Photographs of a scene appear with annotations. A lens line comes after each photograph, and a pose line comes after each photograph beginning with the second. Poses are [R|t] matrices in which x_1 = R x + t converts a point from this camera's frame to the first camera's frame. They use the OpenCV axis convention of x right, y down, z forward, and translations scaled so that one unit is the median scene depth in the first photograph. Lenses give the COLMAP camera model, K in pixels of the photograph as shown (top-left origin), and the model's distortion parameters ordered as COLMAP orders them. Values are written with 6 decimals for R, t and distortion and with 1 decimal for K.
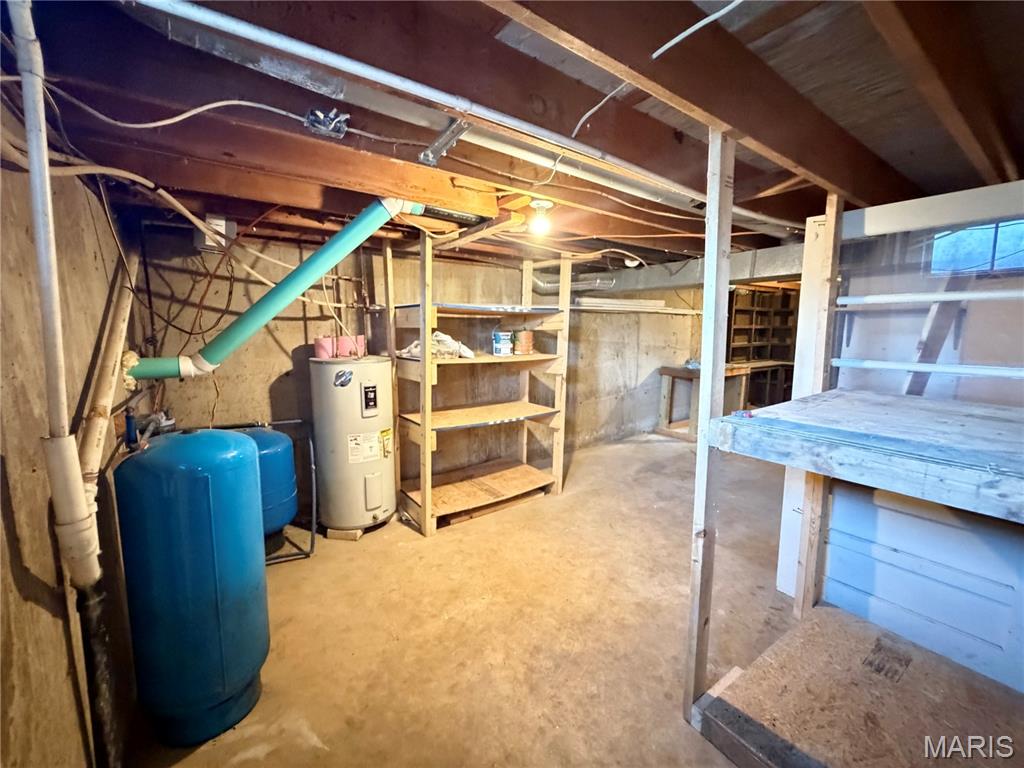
lens RADIAL K [[410.1, 0, 510.7], [0, 410.1, 383.4], [0, 0, 1]] dist [0.000311, -0.000931]
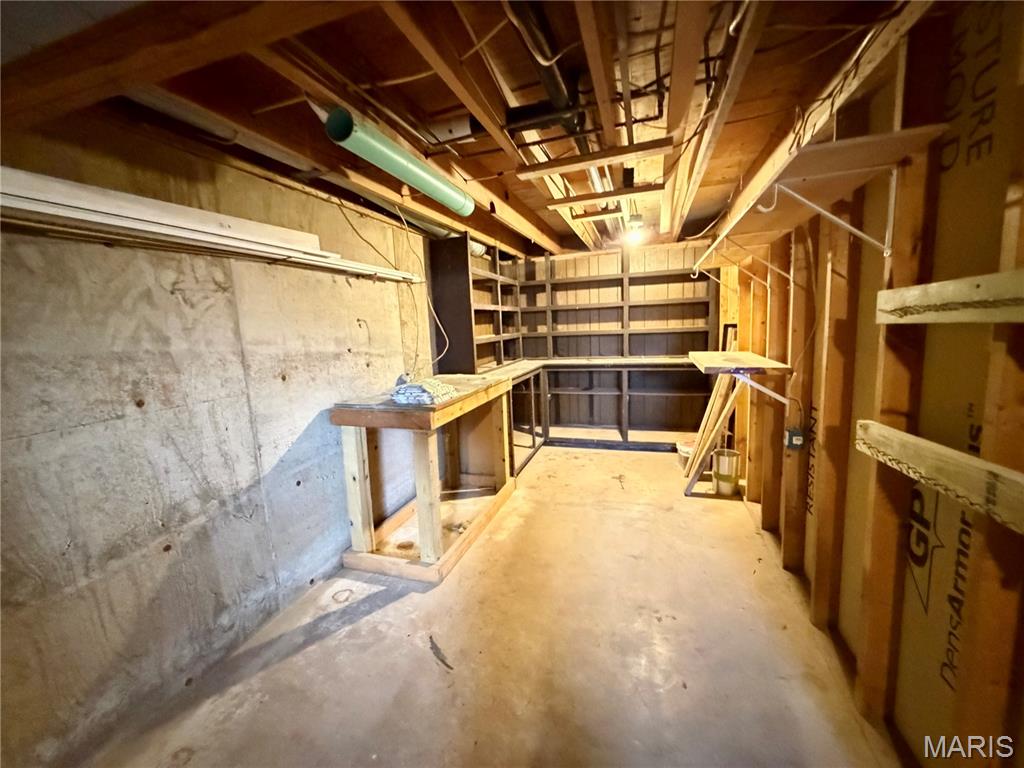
lens RADIAL K [[410.1, 0, 512.2], [0, 410.1, 384.3], [0, 0, 1]] dist [0.000311, -0.000931]
pose [[0.802333, -0.123617, 0.583936, 0.274163], [0.126608, 0.991303, 0.035893, -0.052452], [-0.583294, 0.045133, 0.811006, 0.575727]]
